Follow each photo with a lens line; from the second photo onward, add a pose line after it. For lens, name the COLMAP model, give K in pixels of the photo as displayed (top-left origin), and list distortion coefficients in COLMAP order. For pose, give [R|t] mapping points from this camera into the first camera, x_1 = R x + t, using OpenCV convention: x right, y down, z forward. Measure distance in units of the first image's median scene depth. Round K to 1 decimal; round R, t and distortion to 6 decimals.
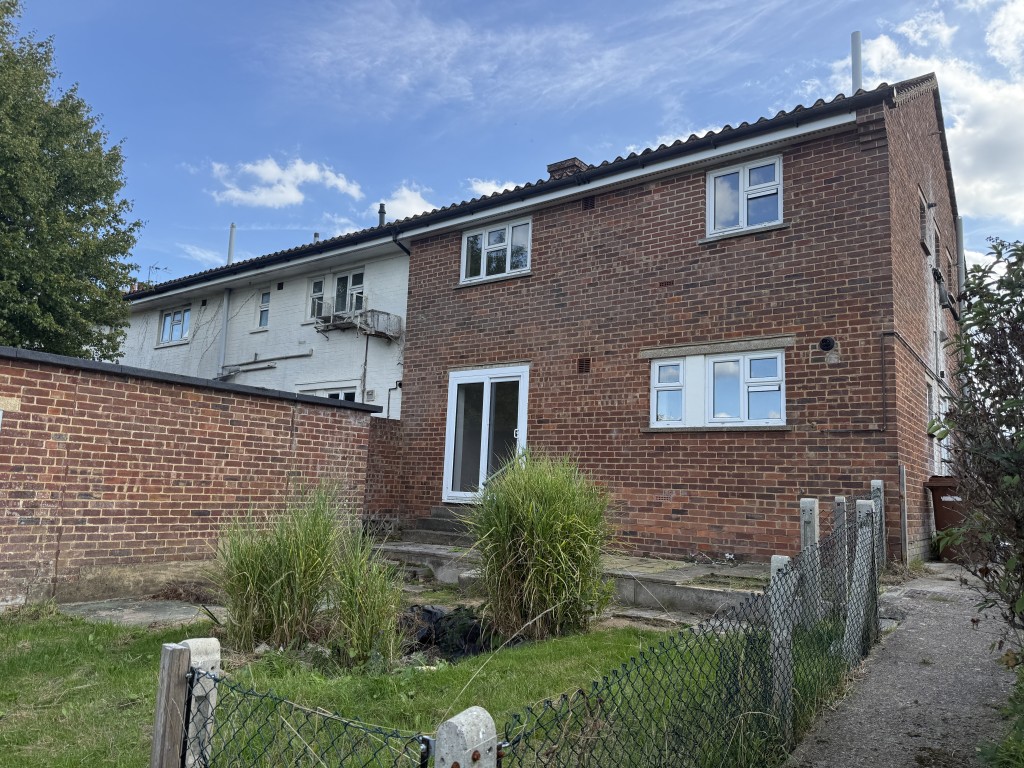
lens RADIAL K [[727.4, 0, 512.0], [0, 727.4, 384.0], [0, 0, 1]] dist [-0.004585, -0.003927]
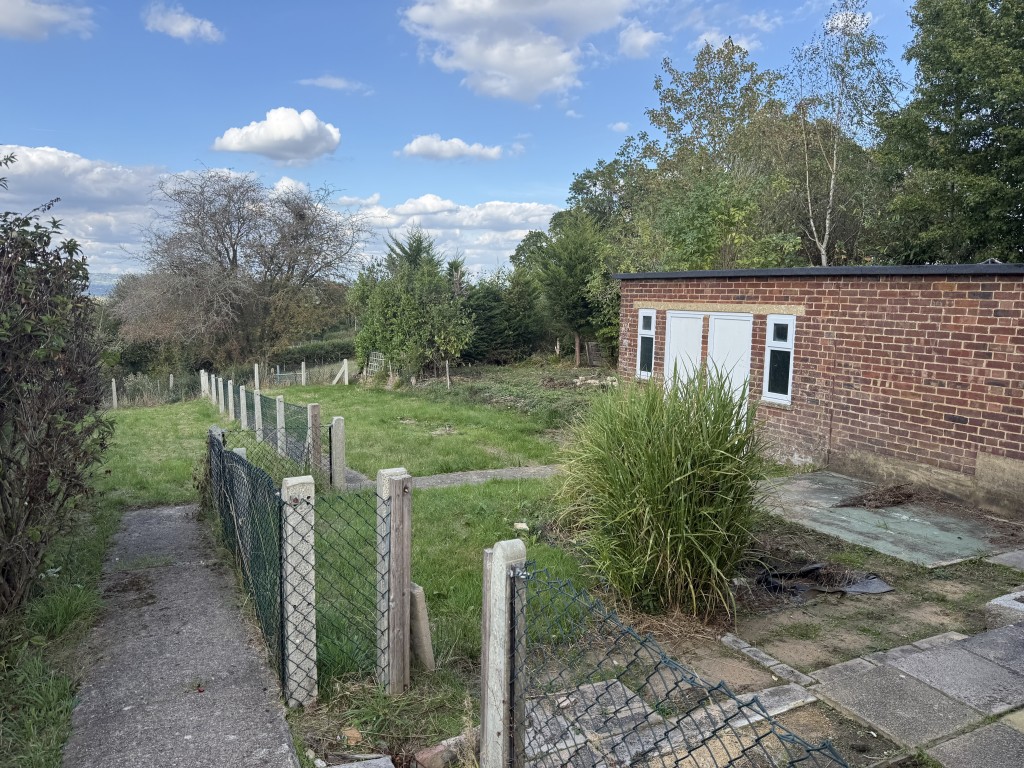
lens RADIAL K [[727.4, 0, 512.0], [0, 727.4, 384.0], [0, 0, 1]] dist [-0.004585, -0.003927]
pose [[-0.454507, 0.070468, -0.887952, 0.622105], [0.096091, 0.994927, 0.029773, 0.061416], [0.885545, -0.071792, -0.458972, 0.982348]]
